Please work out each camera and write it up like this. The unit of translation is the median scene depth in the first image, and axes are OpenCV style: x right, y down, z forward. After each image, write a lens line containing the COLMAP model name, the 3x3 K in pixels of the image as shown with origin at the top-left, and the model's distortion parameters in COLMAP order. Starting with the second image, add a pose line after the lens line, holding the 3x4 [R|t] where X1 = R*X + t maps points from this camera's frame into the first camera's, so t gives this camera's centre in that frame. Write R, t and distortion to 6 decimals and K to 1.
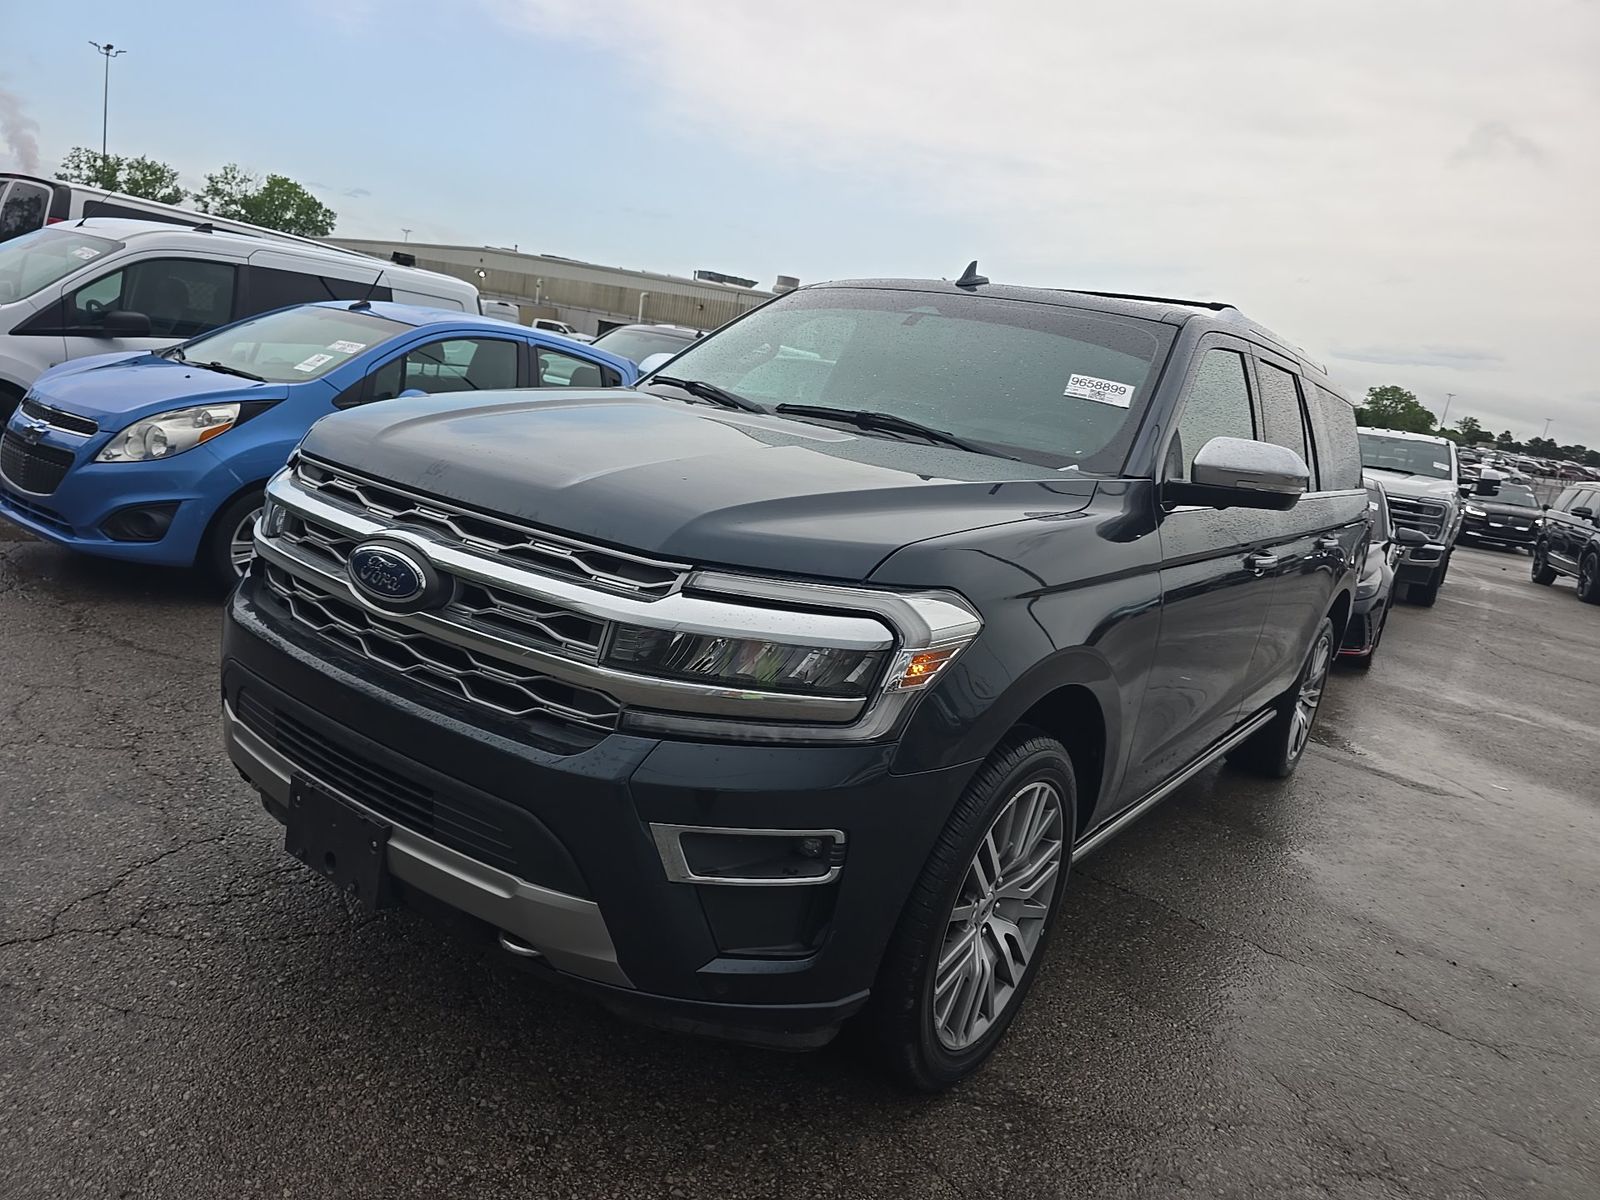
lens RADIAL K [[1109.4, 0, 811.3], [0, 1109.4, 623.9], [0, 0, 1]] dist [0.066415, -0.062082]
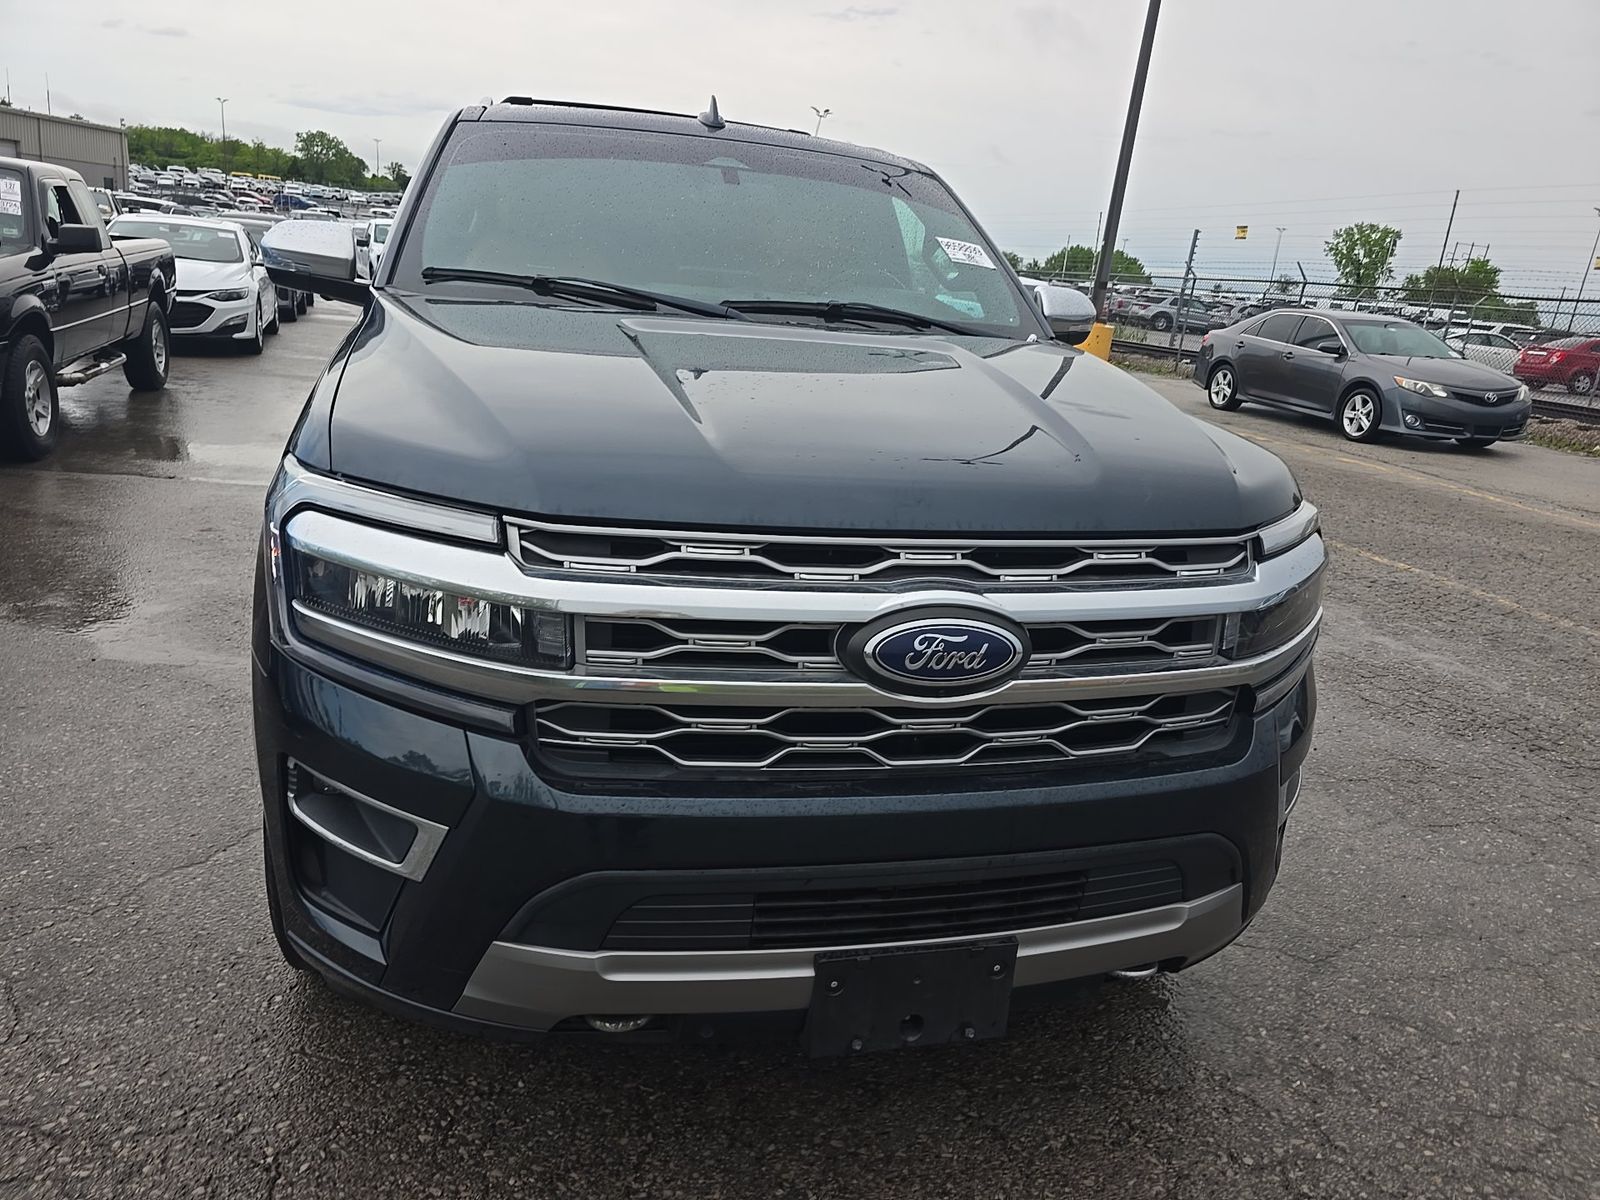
lens RADIAL K [[1109.4, 0, 811.3], [0, 1109.4, 623.9], [0, 0, 1]] dist [0.066415, -0.062082]
pose [[0.633233, -0.328399, 0.700835, -0.760914], [0.176334, 0.942918, 0.282510, -0.230802], [-0.753606, -0.055314, 0.654995, 0.462076]]
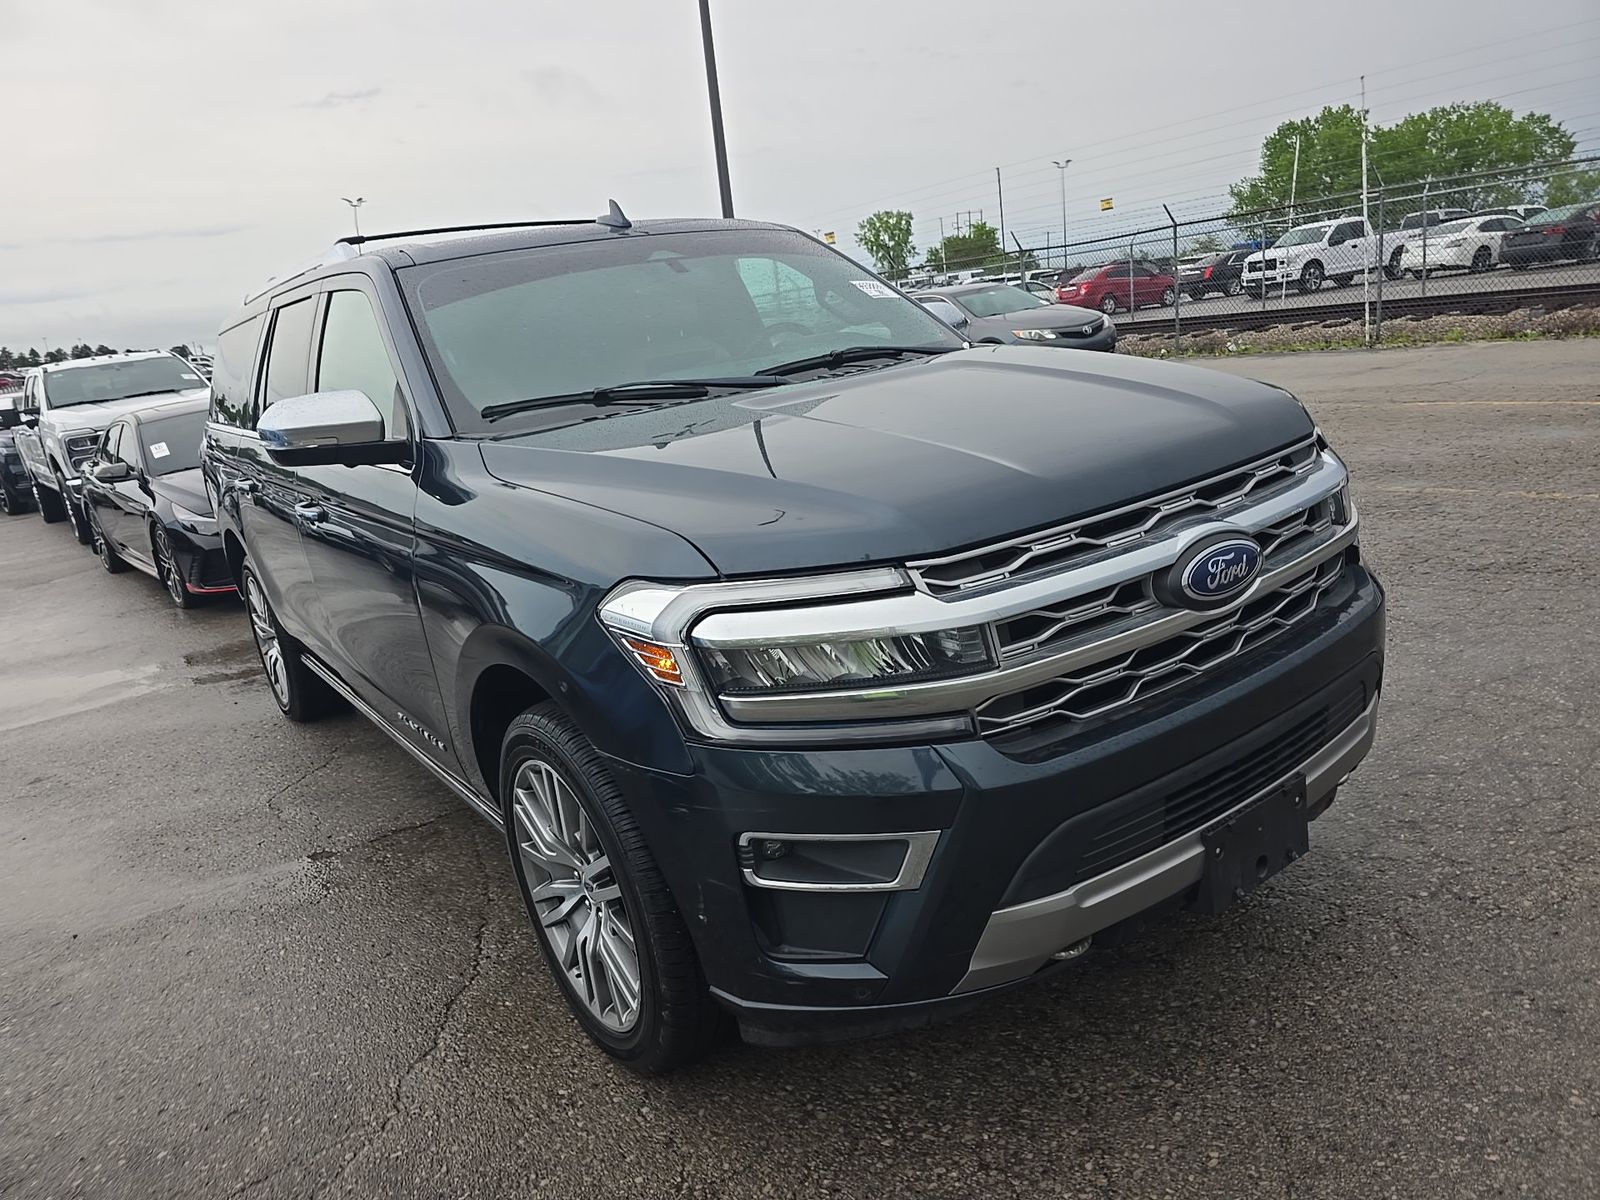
lens RADIAL K [[1109.4, 0, 811.3], [0, 1109.4, 623.9], [0, 0, 1]] dist [0.066415, -0.062082]
pose [[0.264242, -0.444584, 0.855875, -1.054442], [0.368619, 0.866597, 0.336347, -0.366994], [-0.891233, 0.226615, 0.392873, 0.757301]]
